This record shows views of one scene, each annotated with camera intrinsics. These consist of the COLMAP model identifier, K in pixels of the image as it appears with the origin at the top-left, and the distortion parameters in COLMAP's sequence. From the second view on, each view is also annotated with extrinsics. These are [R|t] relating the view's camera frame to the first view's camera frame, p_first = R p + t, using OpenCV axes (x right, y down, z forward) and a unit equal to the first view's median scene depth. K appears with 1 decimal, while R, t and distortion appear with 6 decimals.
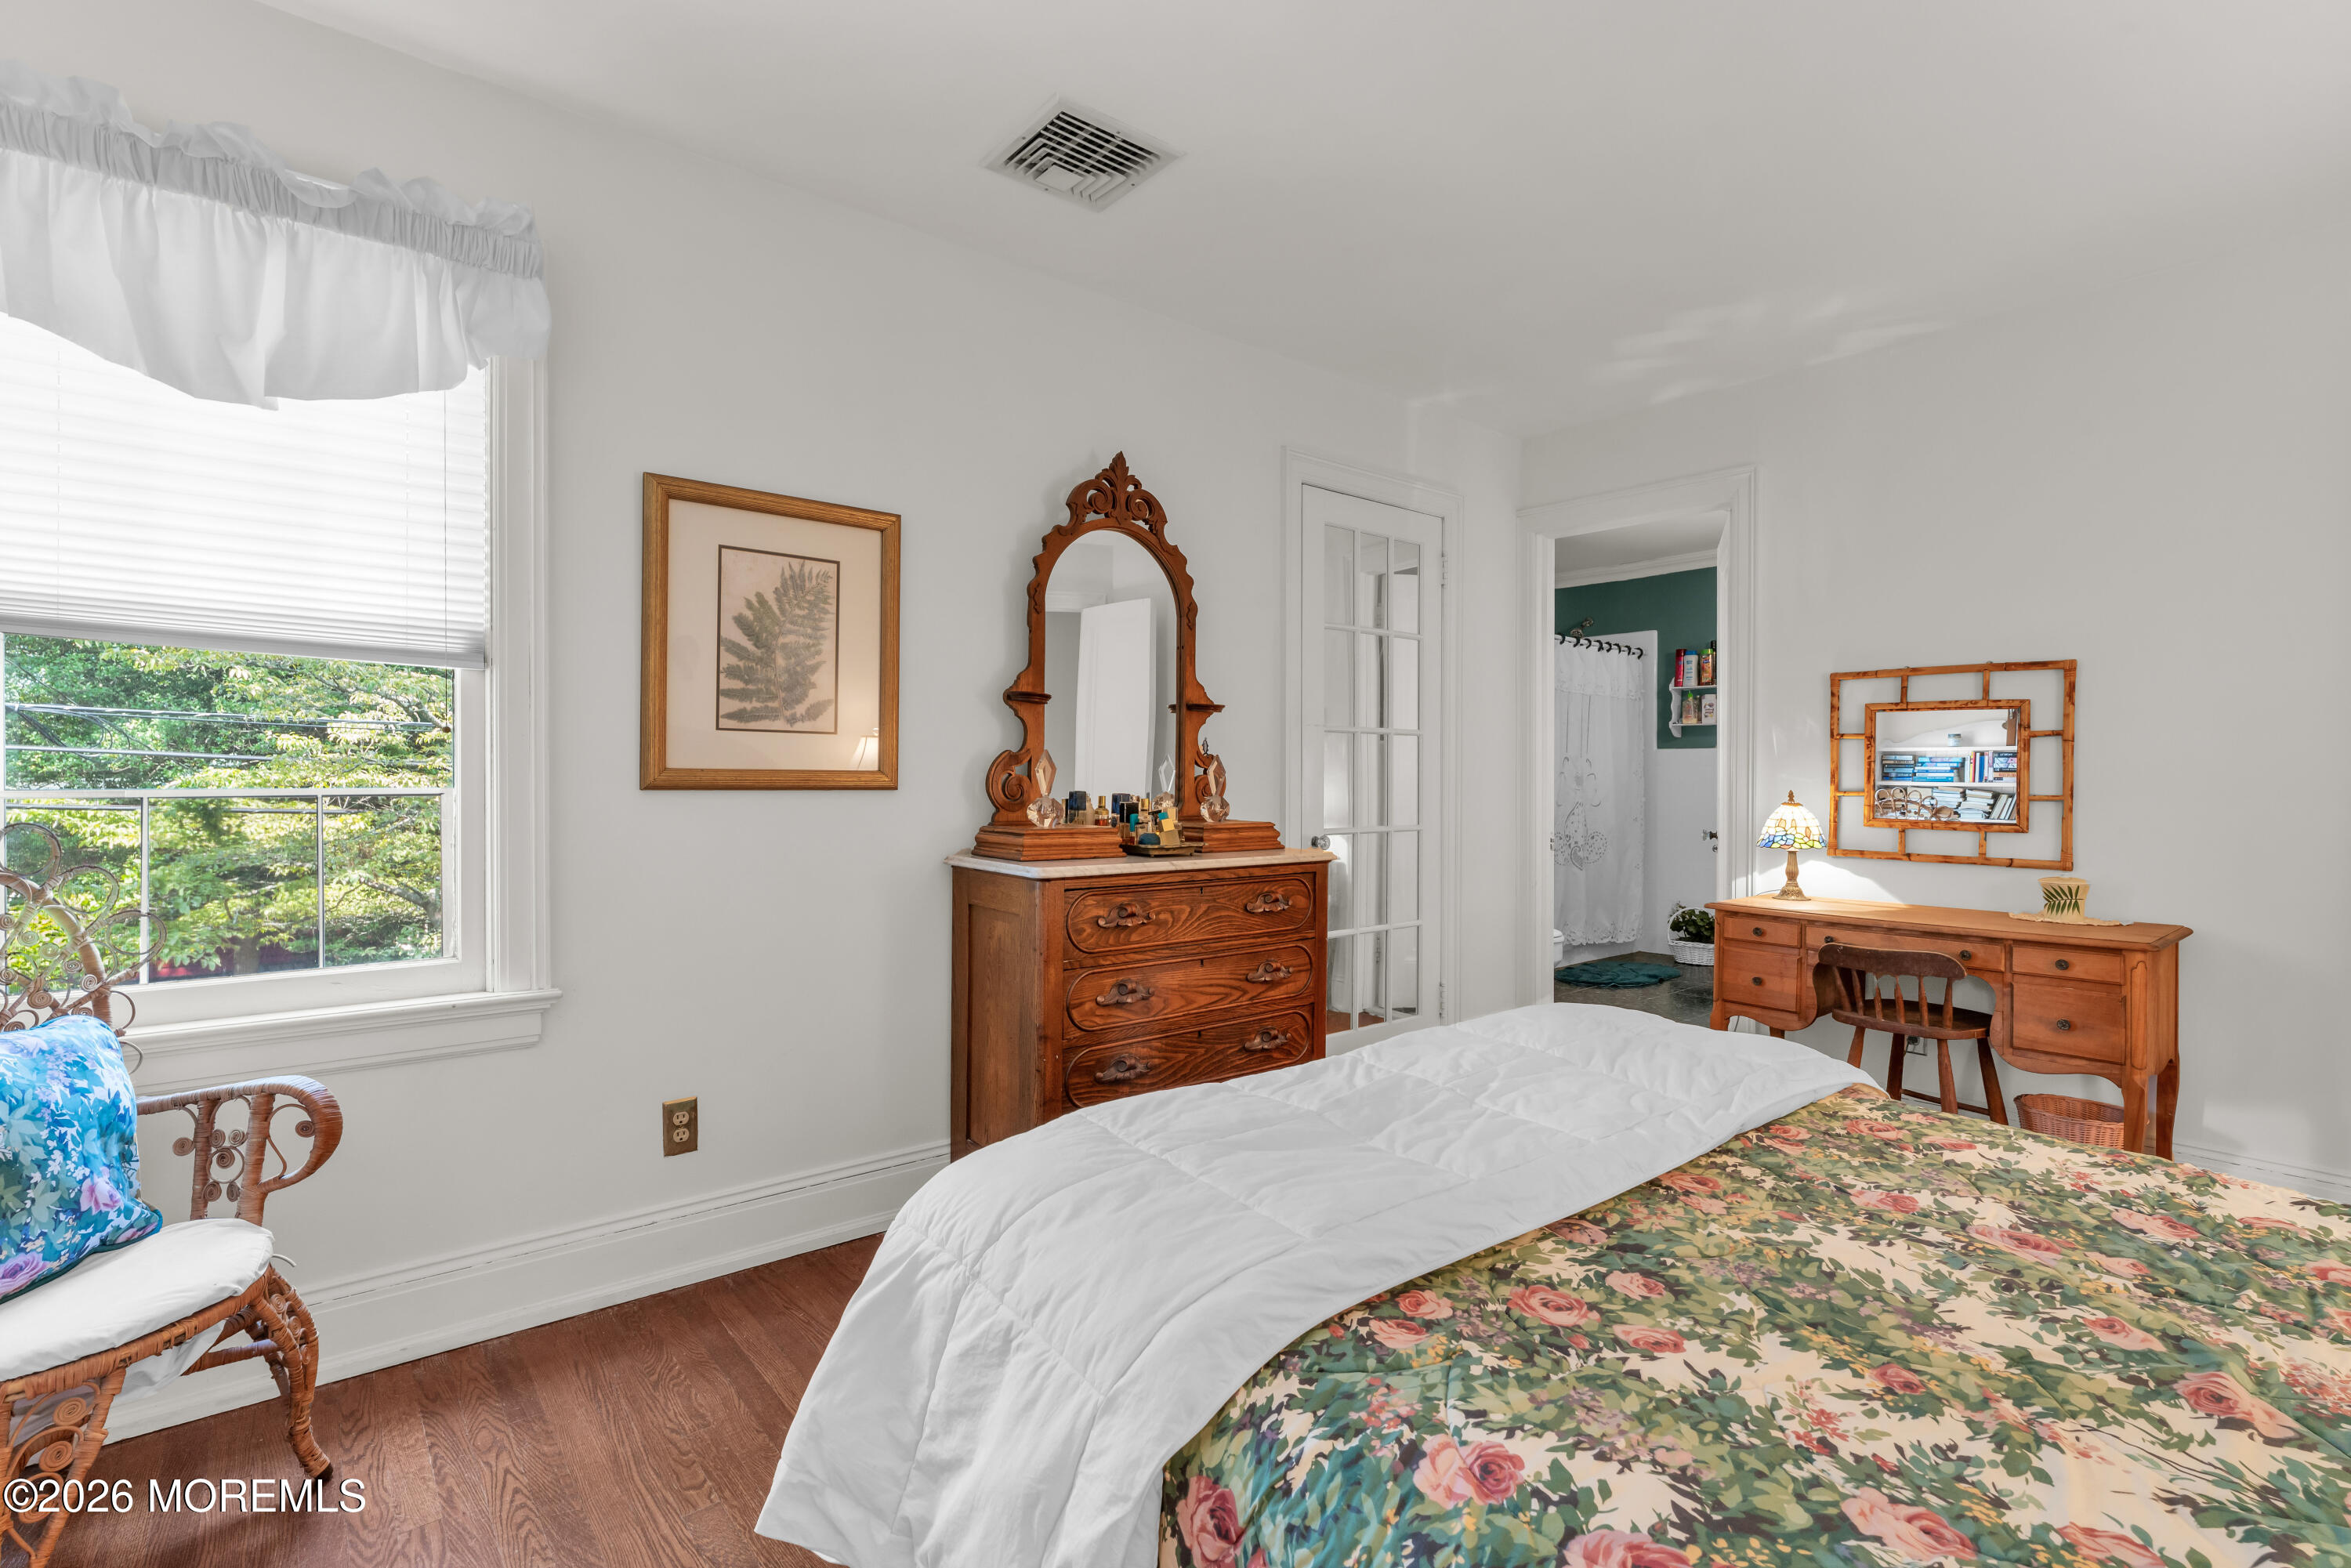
lens RADIAL K [[1127.5, 0, 1179.1], [0, 1127.5, 779.7], [0, 0, 1]] dist [0.000354, 0.000083]
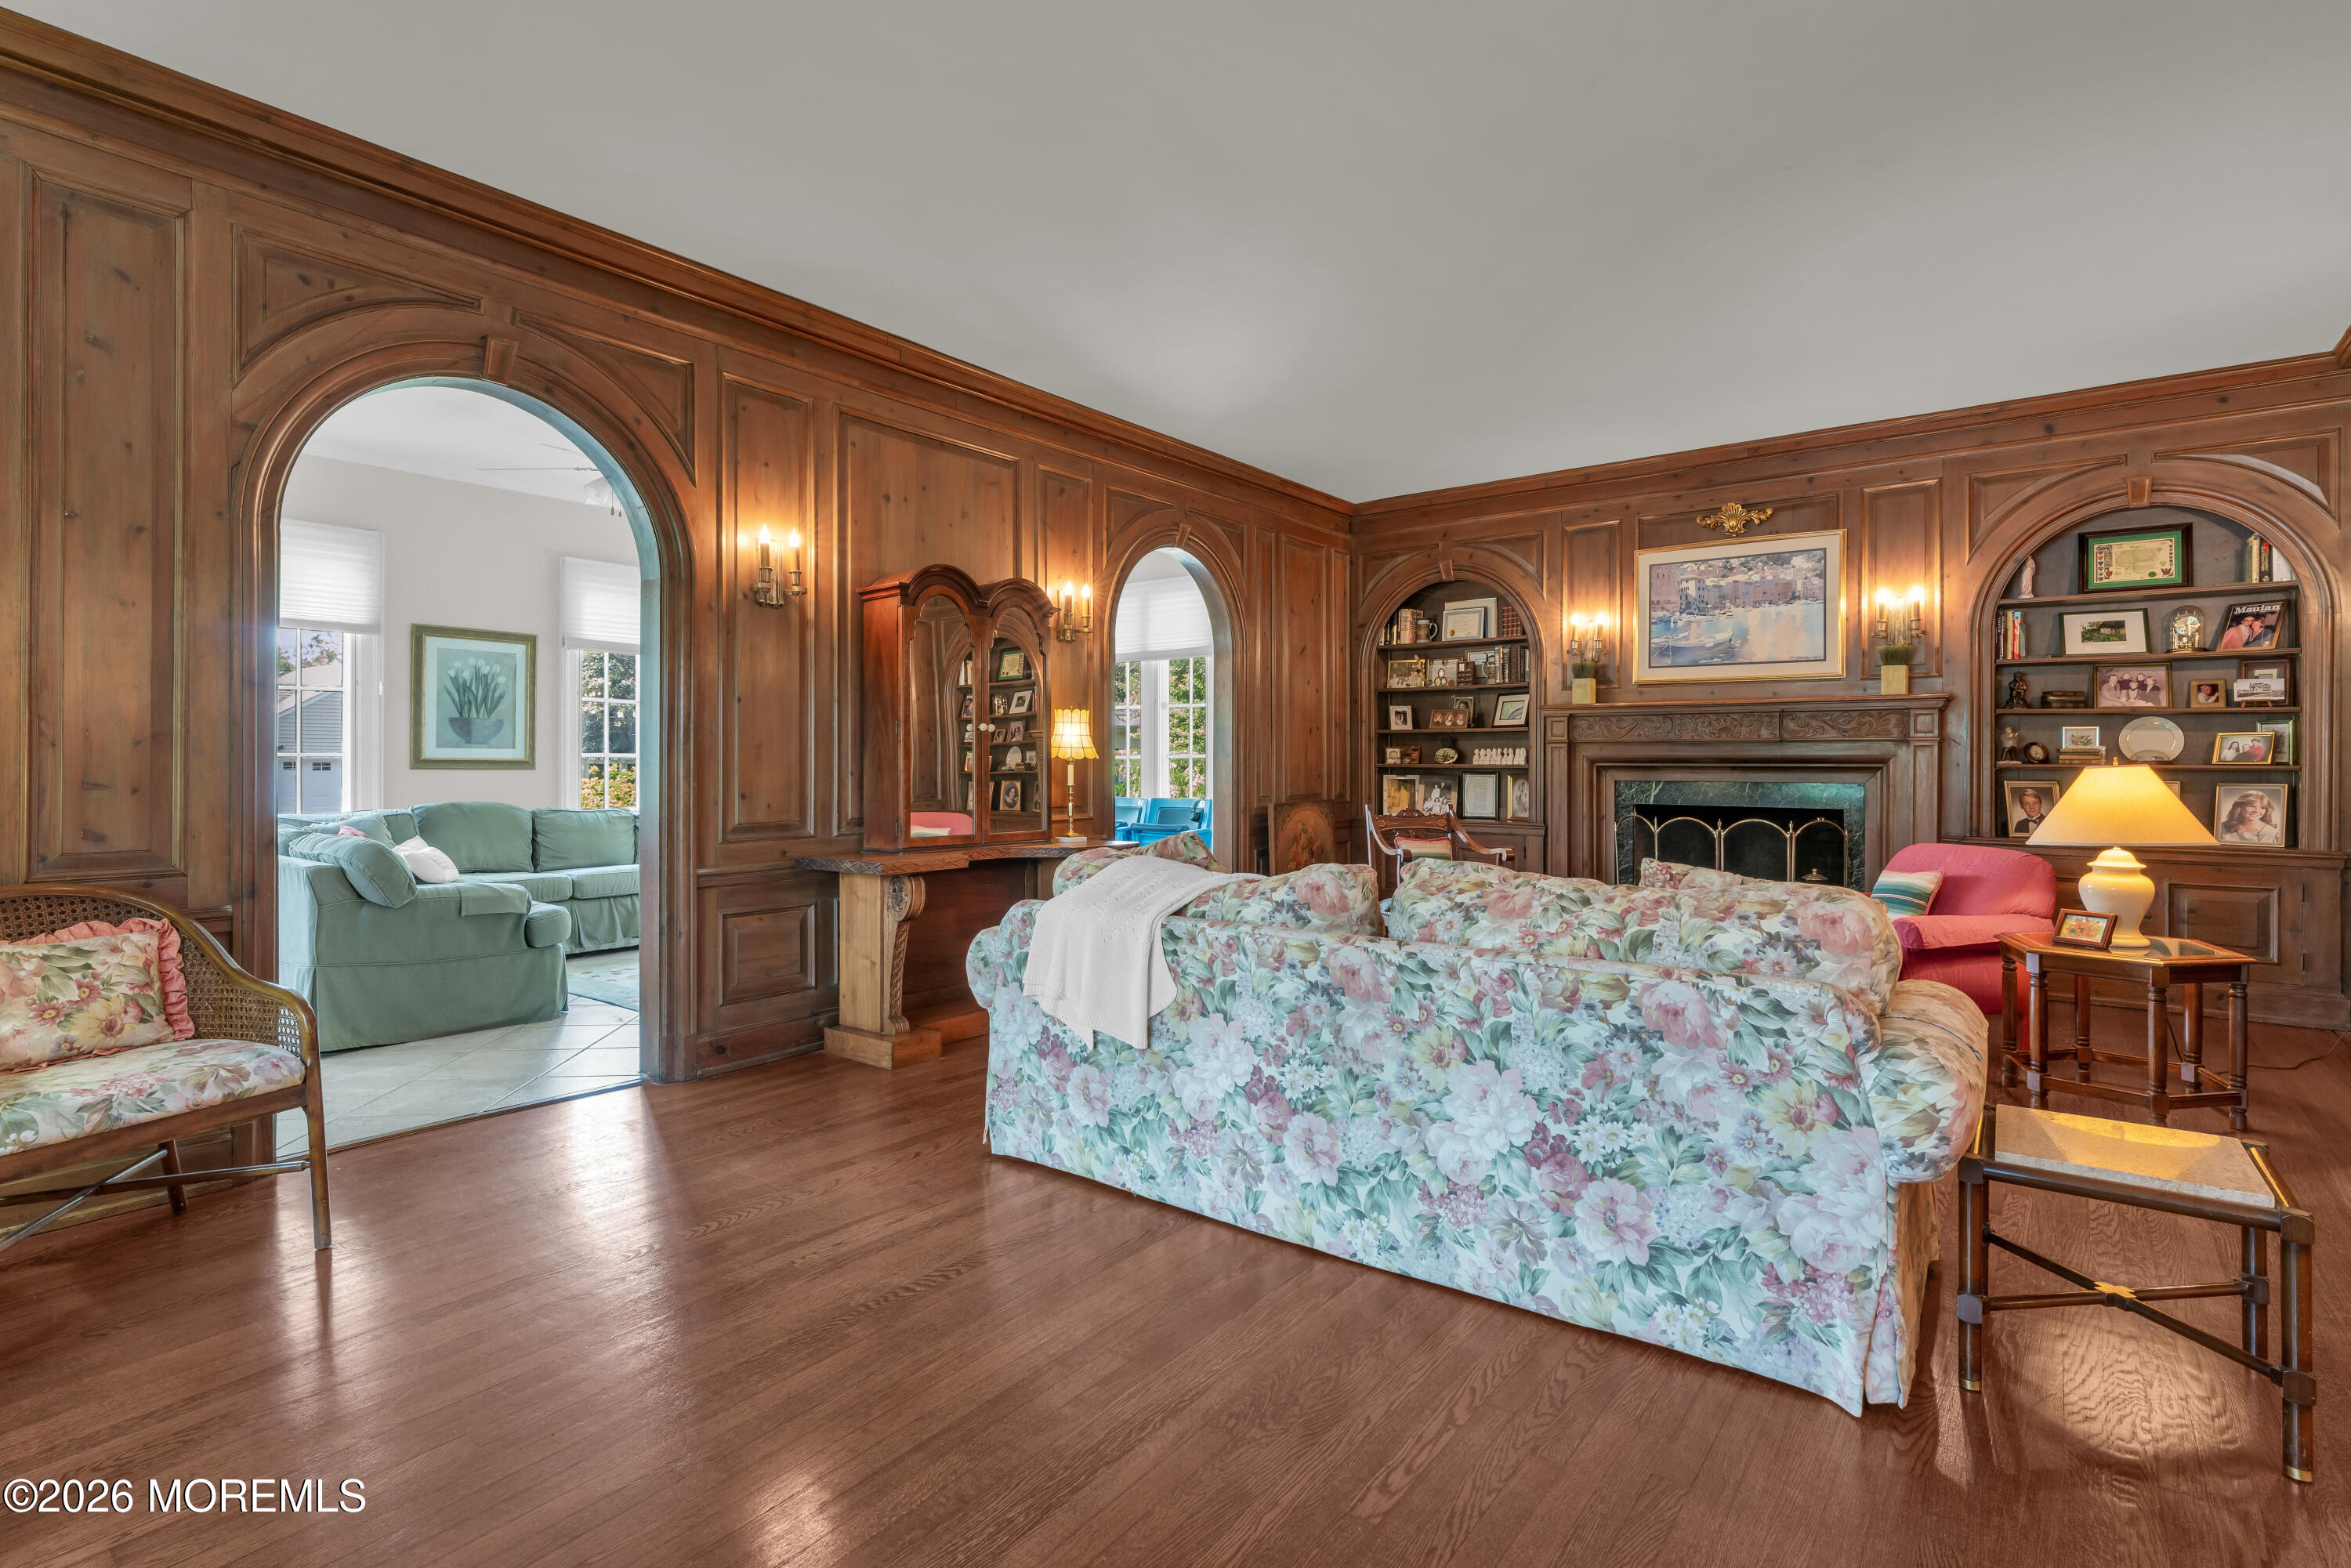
lens RADIAL K [[1127.5, 0, 1175.1], [0, 1127.5, 770.5], [0, 0, 1]] dist [0.000354, 0.000083]
pose [[0.971411, -0.004803, 0.237357, 0.435117], [0.004228, 0.999987, 0.002934, 0.013265], [-0.237368, -0.001847, 0.971418, -1.433548]]
